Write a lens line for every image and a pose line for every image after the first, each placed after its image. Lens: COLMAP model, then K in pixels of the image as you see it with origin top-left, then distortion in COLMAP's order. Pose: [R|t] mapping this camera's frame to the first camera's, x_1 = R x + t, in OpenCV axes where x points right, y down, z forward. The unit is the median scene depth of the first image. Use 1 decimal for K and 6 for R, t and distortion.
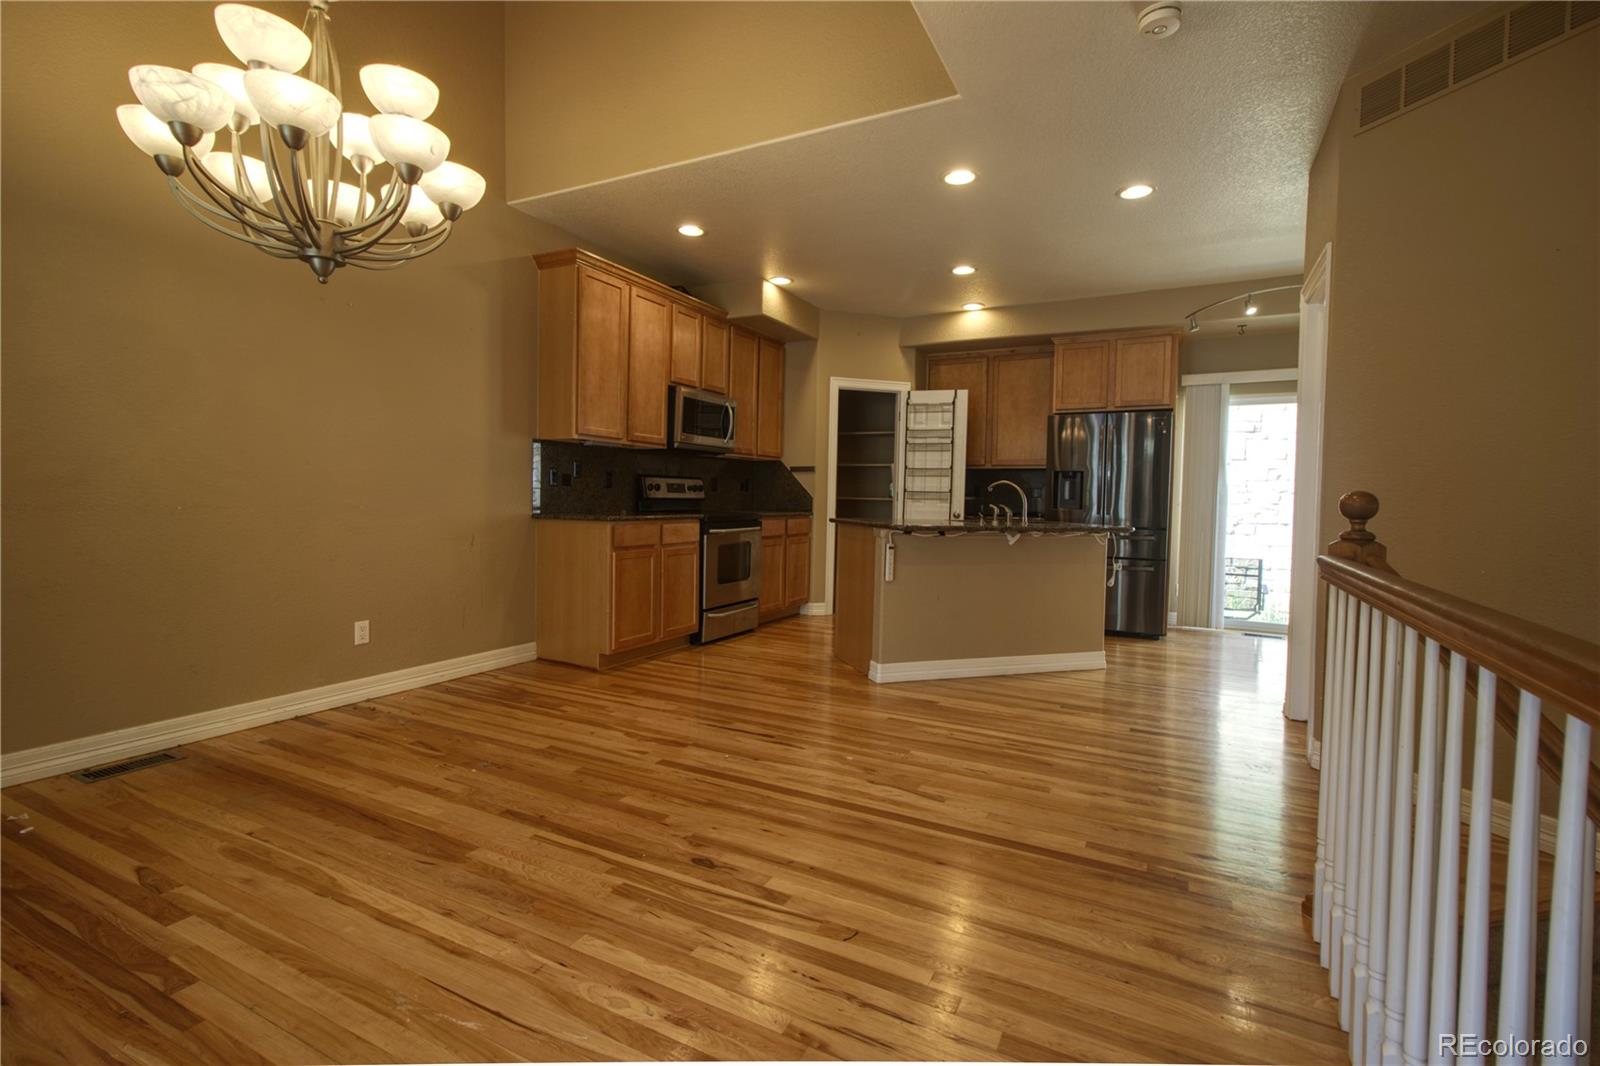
lens RADIAL K [[729.2, 0, 795.8], [0, 729.2, 532.7], [0, 0, 1]] dist [-0.000105, 0.025809]
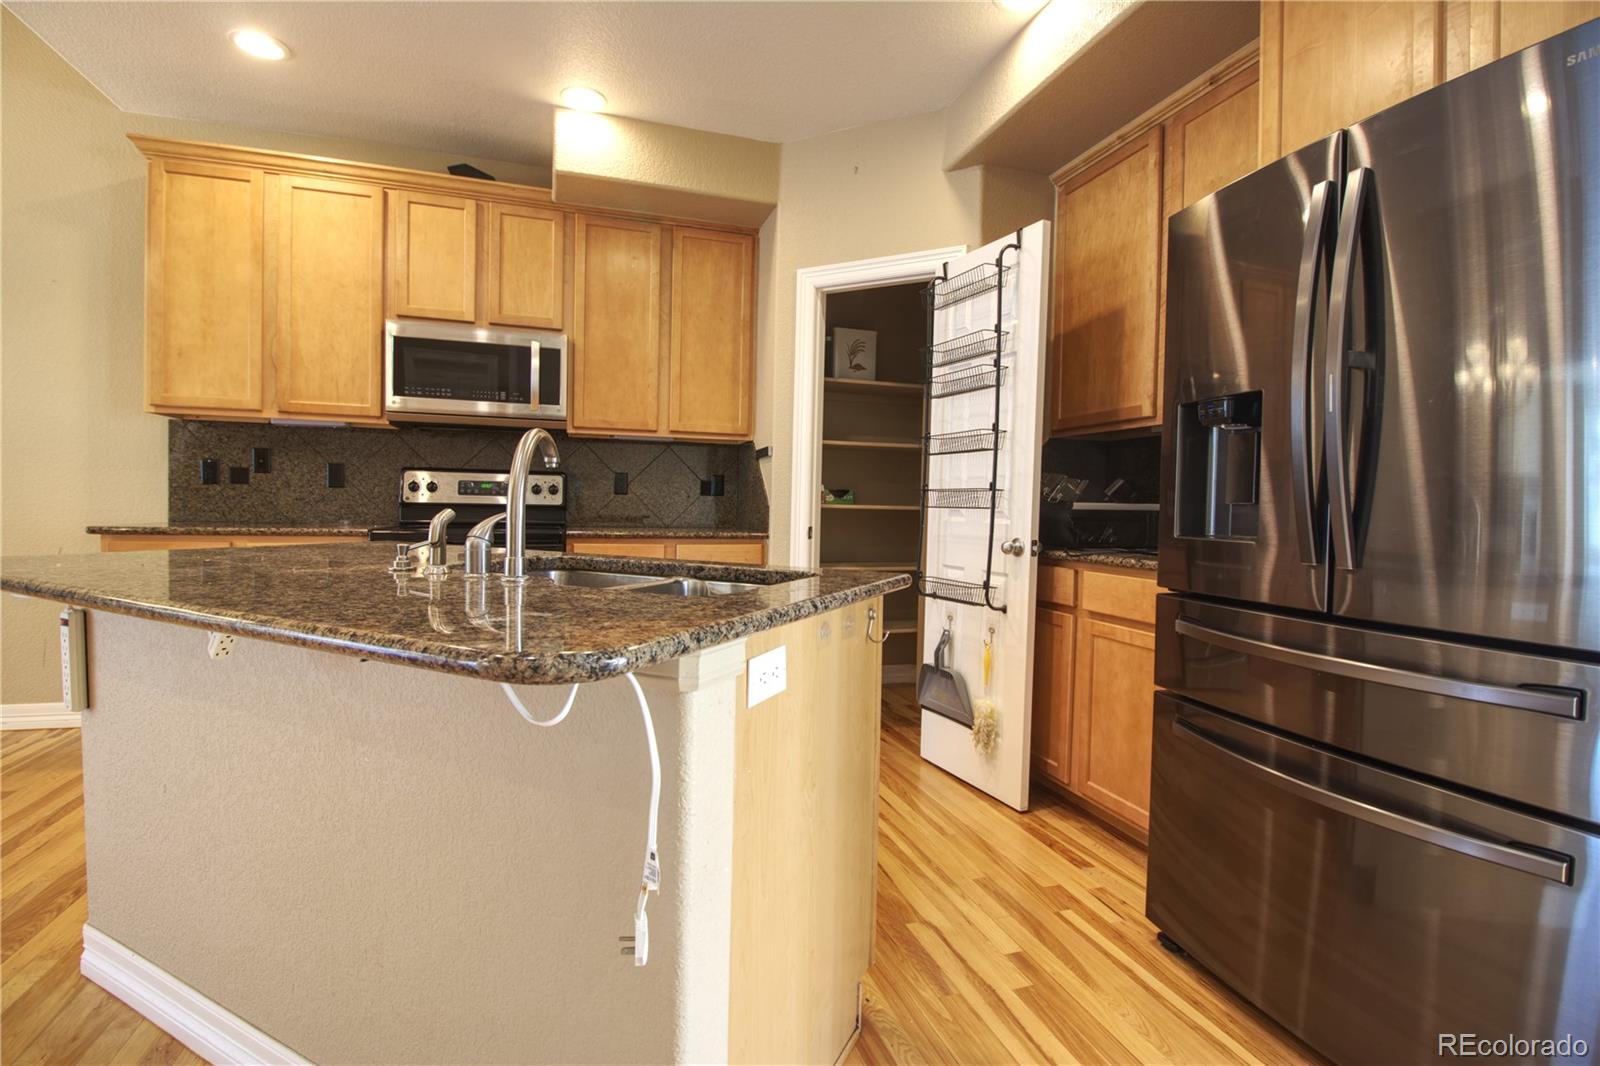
lens RADIAL K [[741.3, 0, 796.5], [0, 741.3, 525.9], [0, 0, 1]] dist [0.002443, -0.013642]
pose [[0.708500, 0.014447, -0.705563, 0.422064], [-0.041778, 0.998896, -0.021500, -0.022598], [0.704473, 0.044710, 0.708321, 0.643429]]
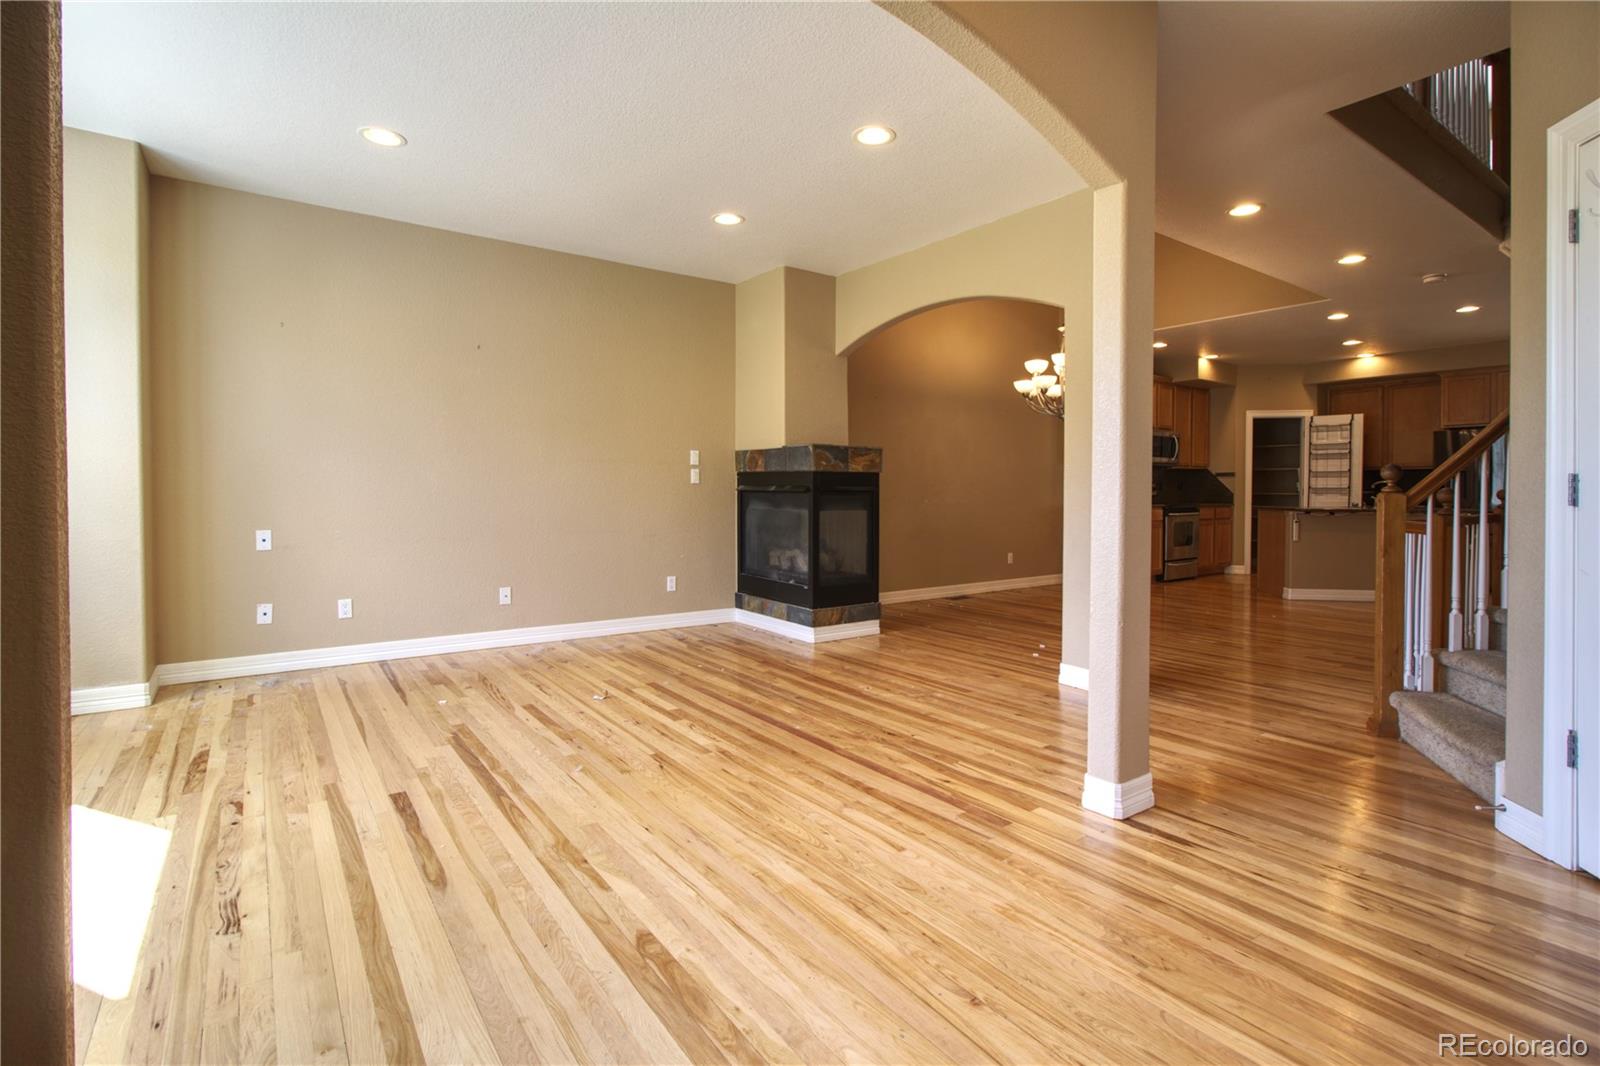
lens RADIAL K [[743.2, 0, 780.8], [0, 743.2, 509.4], [0, 0, 1]] dist [-0.011949, 0.000470]
pose [[0.885176, -0.003157, -0.465246, -0.089450], [-0.010348, 0.999596, -0.026470, 0.032494], [0.465142, 0.028245, 0.884786, -0.734299]]
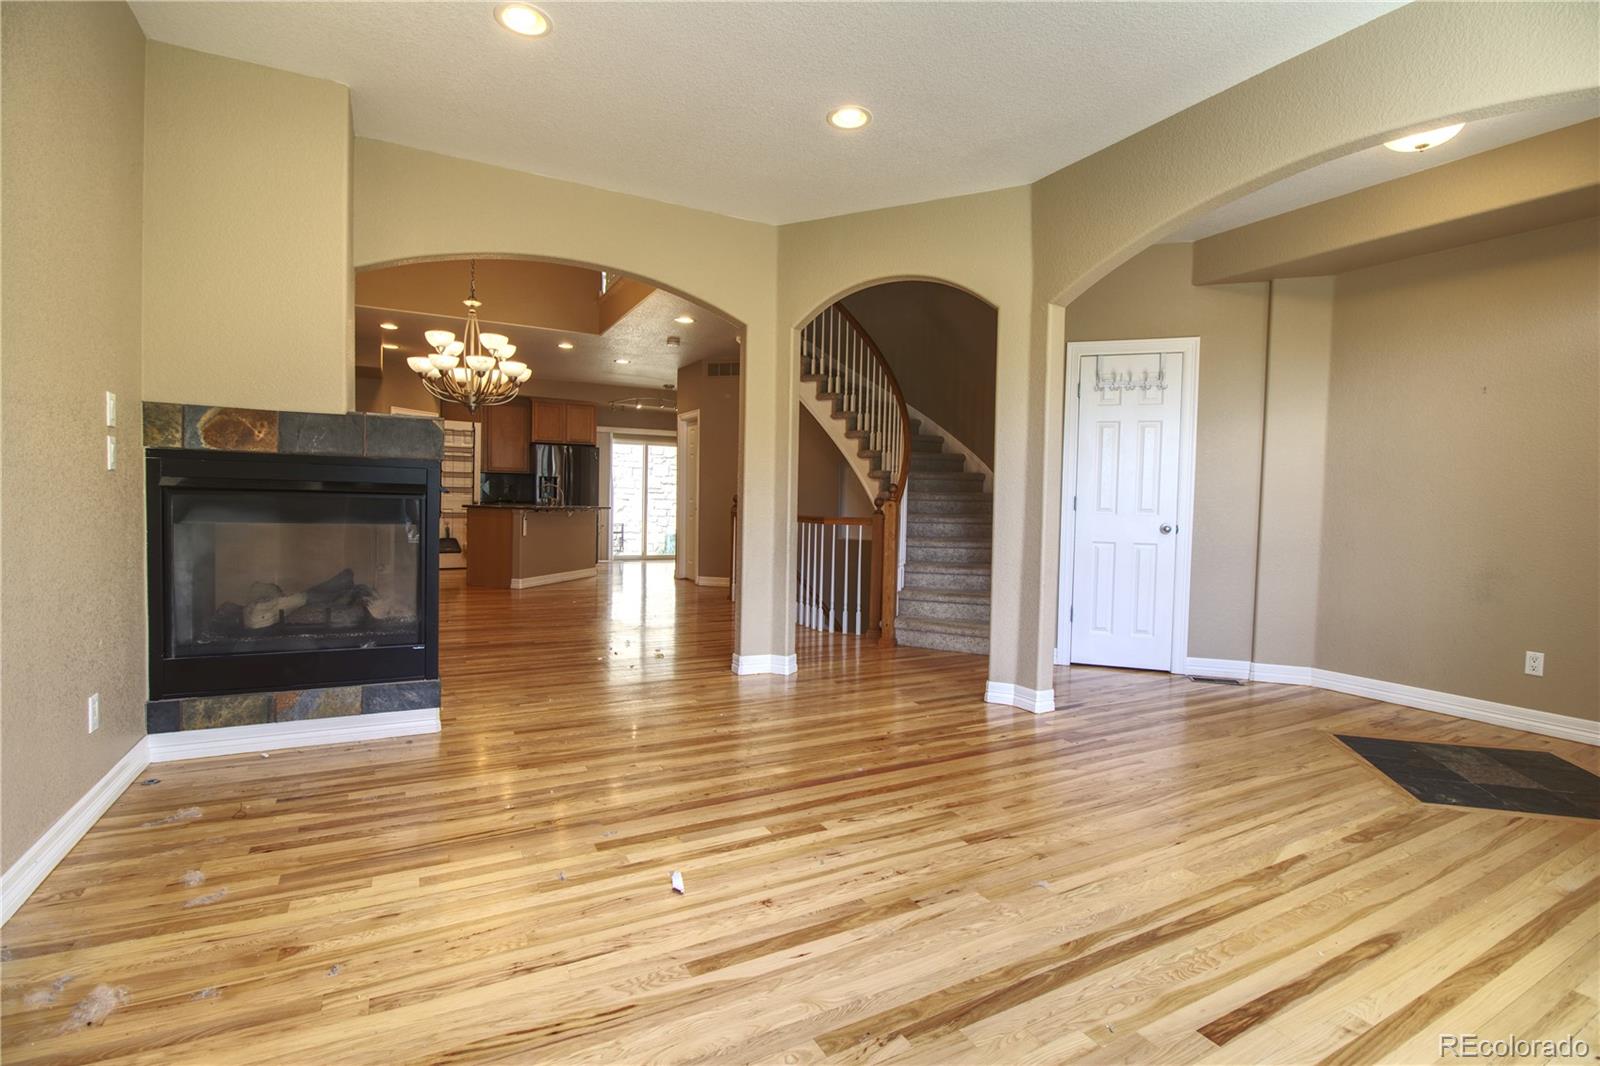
lens RADIAL K [[754.2, 0, 800.0], [0, 754.2, 533.0], [0, 0, 1]] dist [-0.002542, -0.017306]
pose [[0.569284, -0.043987, 0.820964, -0.720841], [0.029451, 0.999018, 0.033105, 0.008558], [-0.821614, 0.005332, 0.570020, -0.499008]]
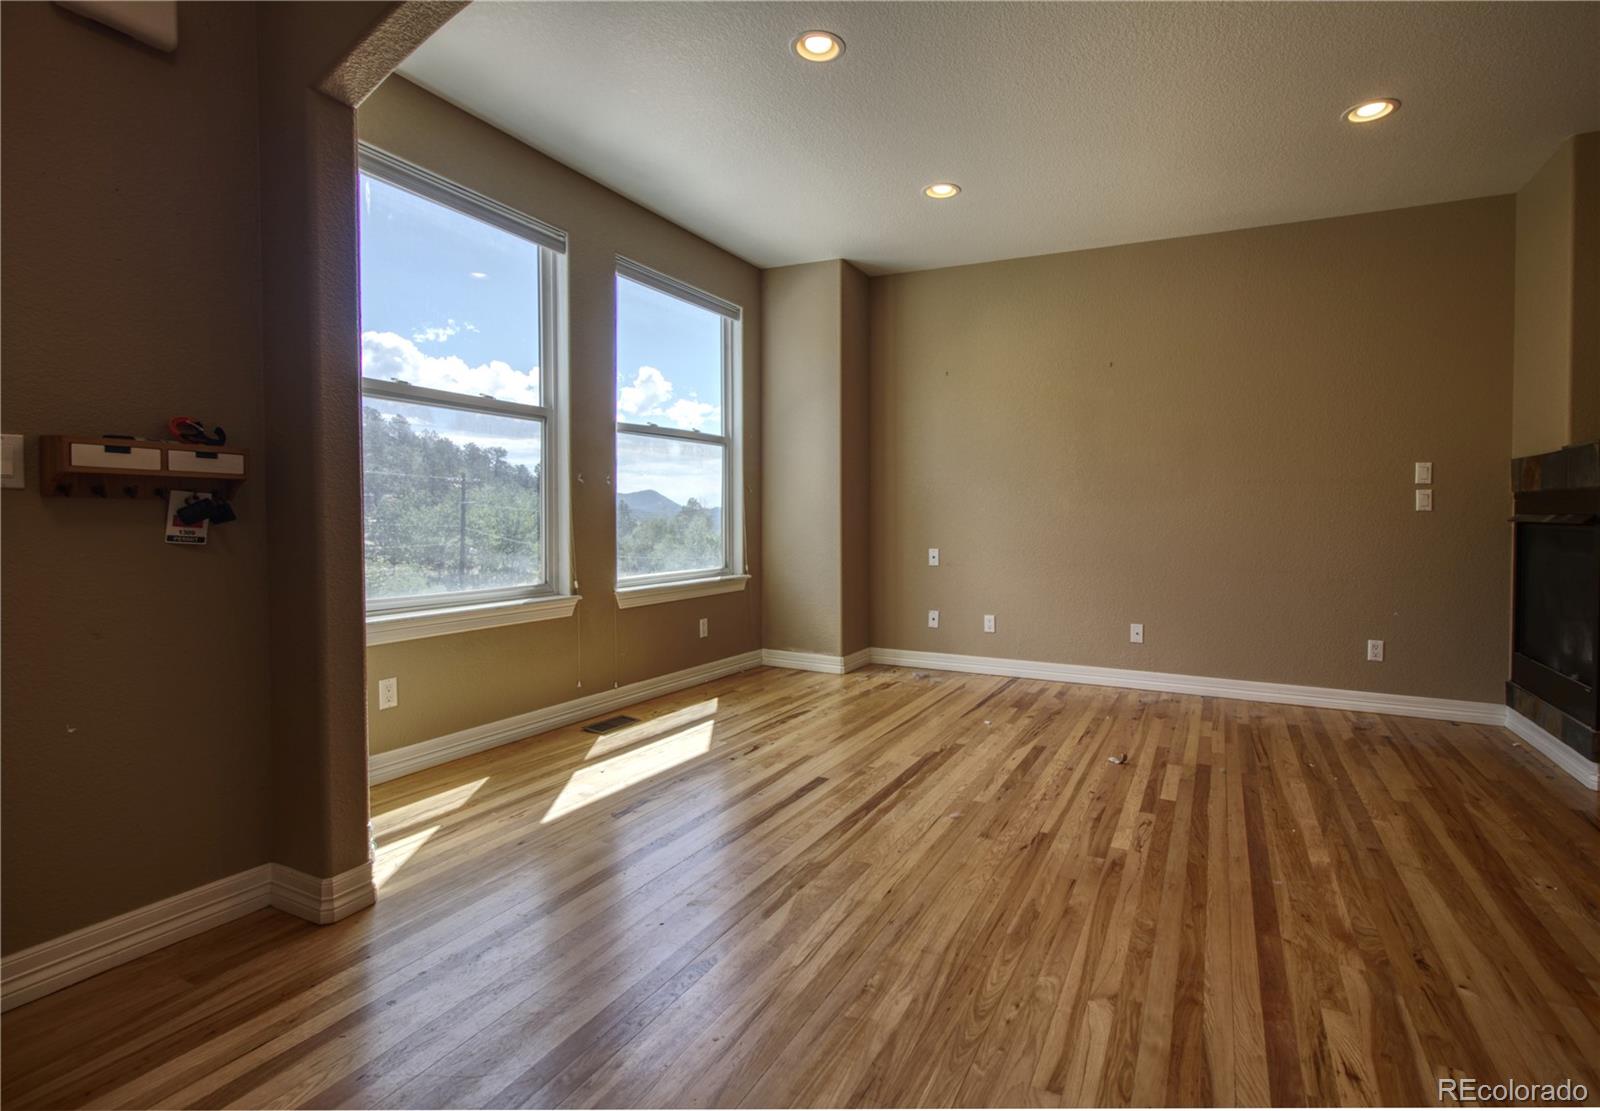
lens RADIAL K [[765.0, 0, 862.9], [0, 765.0, 551.8], [0, 0, 1]] dist [-0.000118, 0.000768]
pose [[0.042482, 0.029206, -0.998670, 0.012805], [-0.058985, 0.997902, 0.026674, 0.023240], [0.997355, 0.057774, 0.044115, -0.475094]]
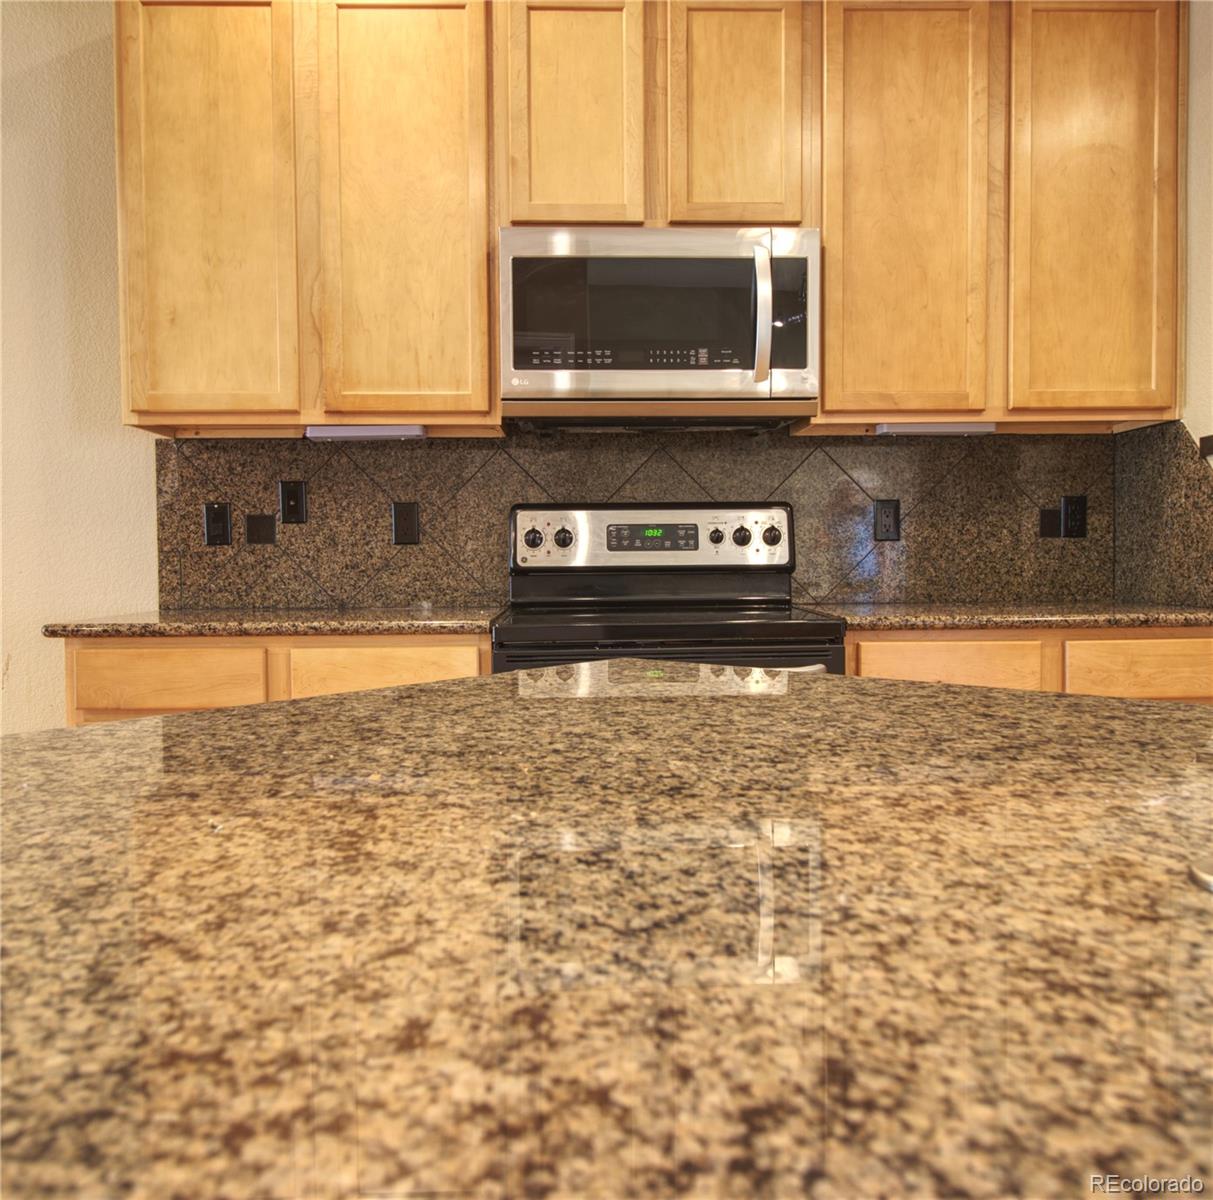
lens RADIAL K [[1055.5, 0, 599.4], [0, 1055.5, 587.7], [0, 0, 1]] dist [0.007548, 0.003804]
pose [[0.483806, 0.000140, -0.875175, 0.224480], [-0.025068, 0.999592, -0.013699, -0.026146], [0.874816, 0.028567, 0.483612, 0.646287]]
